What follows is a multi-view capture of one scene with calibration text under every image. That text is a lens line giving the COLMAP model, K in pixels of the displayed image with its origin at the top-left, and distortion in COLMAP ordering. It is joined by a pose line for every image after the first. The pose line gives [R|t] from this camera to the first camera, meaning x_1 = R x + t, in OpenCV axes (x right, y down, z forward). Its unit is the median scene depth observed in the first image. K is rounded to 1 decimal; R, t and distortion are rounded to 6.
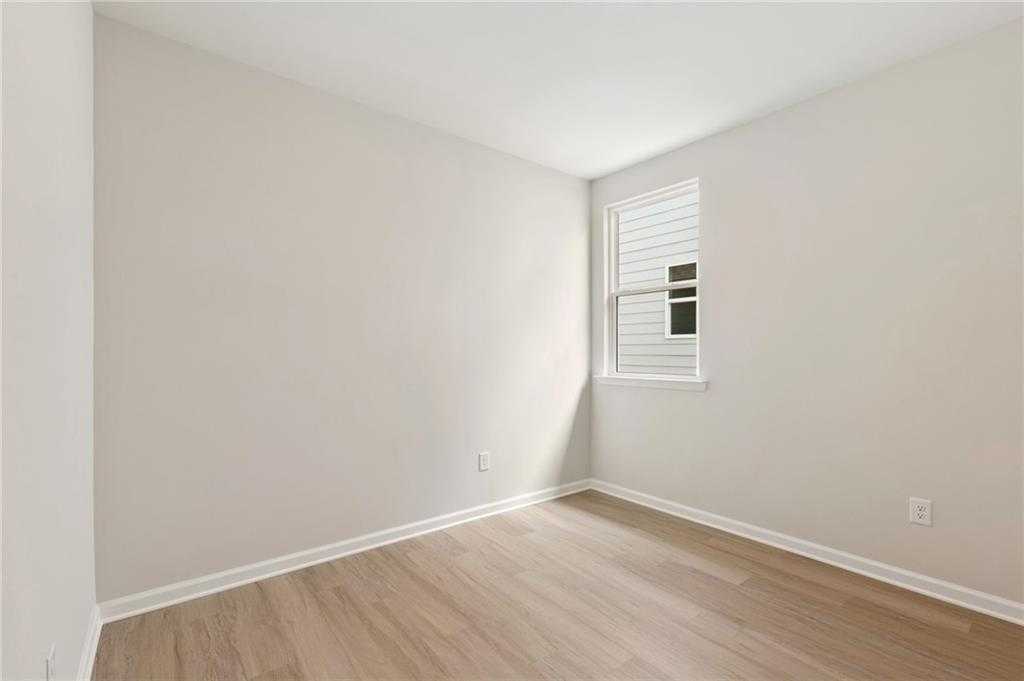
lens RADIAL K [[462.6, 0, 518.0], [0, 462.6, 357.6], [0, 0, 1]] dist [0.001491, 0.000214]
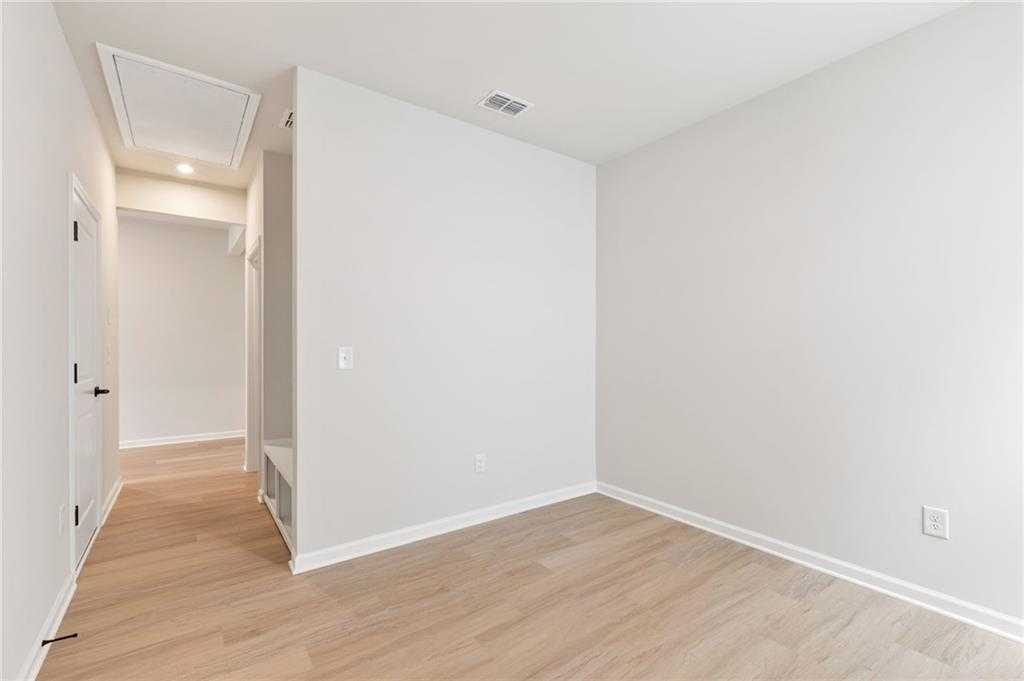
lens RADIAL K [[462.6, 0, 518.0], [0, 462.6, 357.6], [0, 0, 1]] dist [0.001491, 0.000214]
pose [[-0.061509, 0.025347, -0.997785, 0.782181], [-0.011674, 0.999591, 0.026112, -0.011798], [0.998038, 0.013254, -0.061188, 0.631246]]
